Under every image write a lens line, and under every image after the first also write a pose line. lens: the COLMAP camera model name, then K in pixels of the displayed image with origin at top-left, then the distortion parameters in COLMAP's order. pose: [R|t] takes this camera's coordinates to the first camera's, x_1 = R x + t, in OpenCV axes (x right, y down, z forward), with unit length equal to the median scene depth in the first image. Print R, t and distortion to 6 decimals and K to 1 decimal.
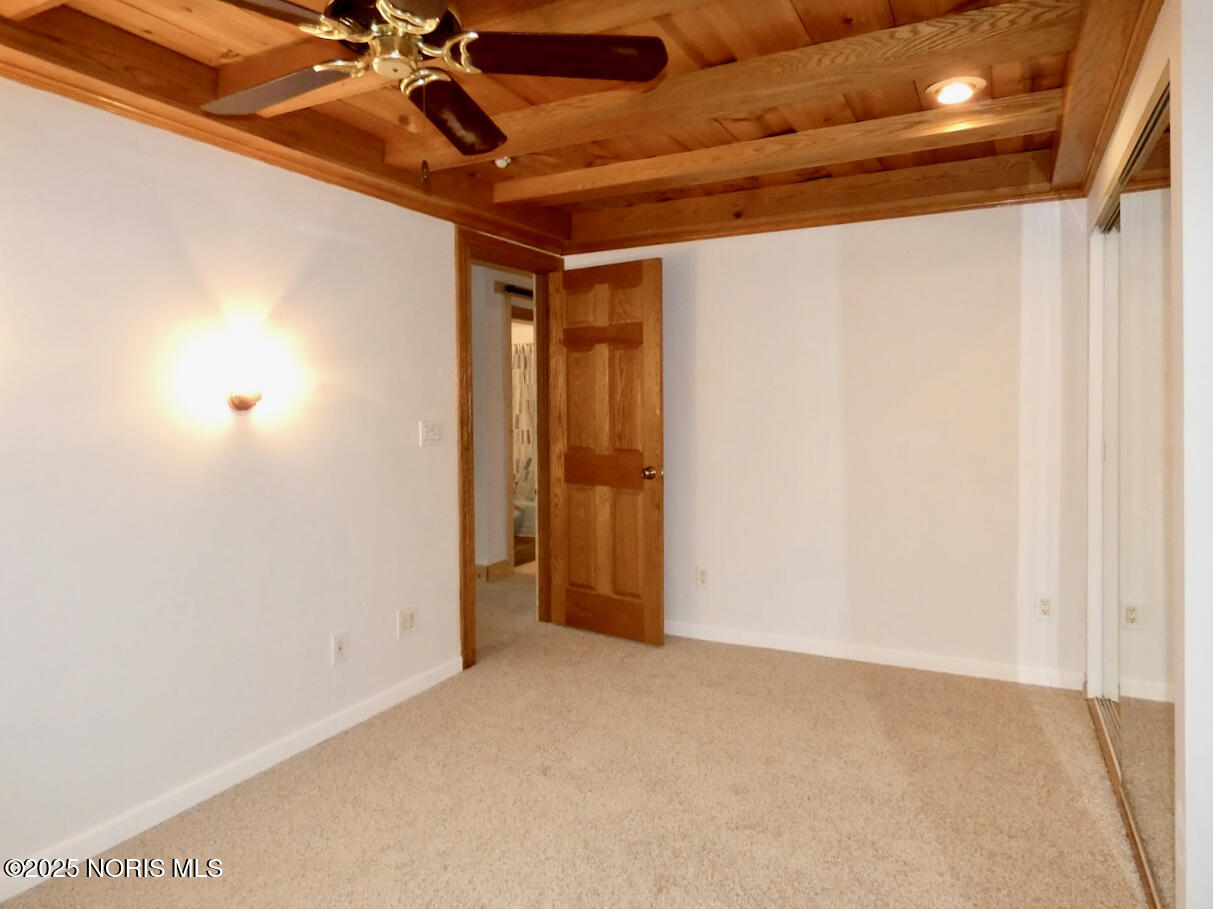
lens RADIAL K [[725.7, 0, 588.7], [0, 725.7, 418.2], [0, 0, 1]] dist [-0.006835, 0.003077]
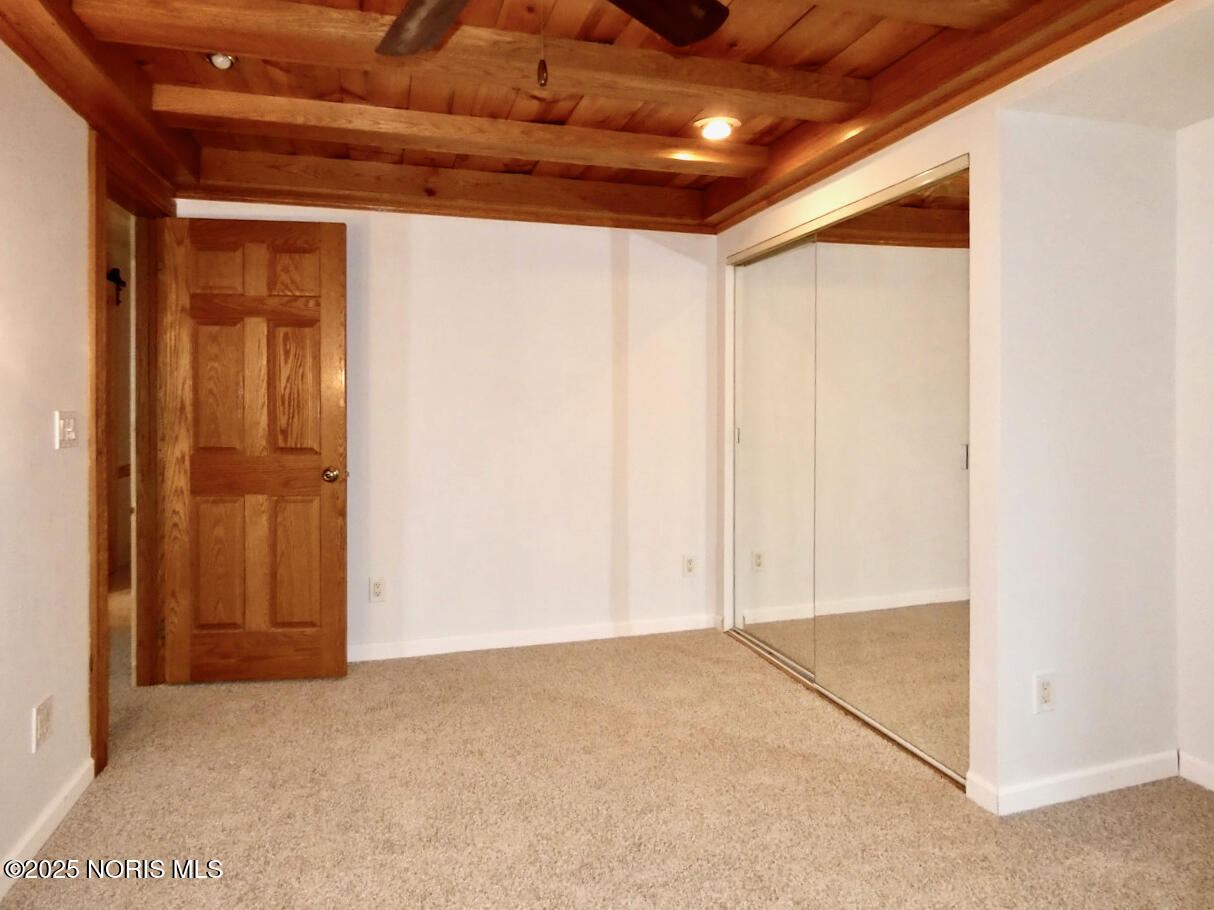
lens RADIAL K [[745.7, 0, 608.5], [0, 745.7, 406.9], [0, 0, 1]] dist [-0.005775, 0.001205]
pose [[0.738213, 0.006099, 0.674540, -0.254516], [0.003803, 0.999906, -0.013202, 0.008943], [-0.674557, 0.012311, 0.738120, 0.133860]]
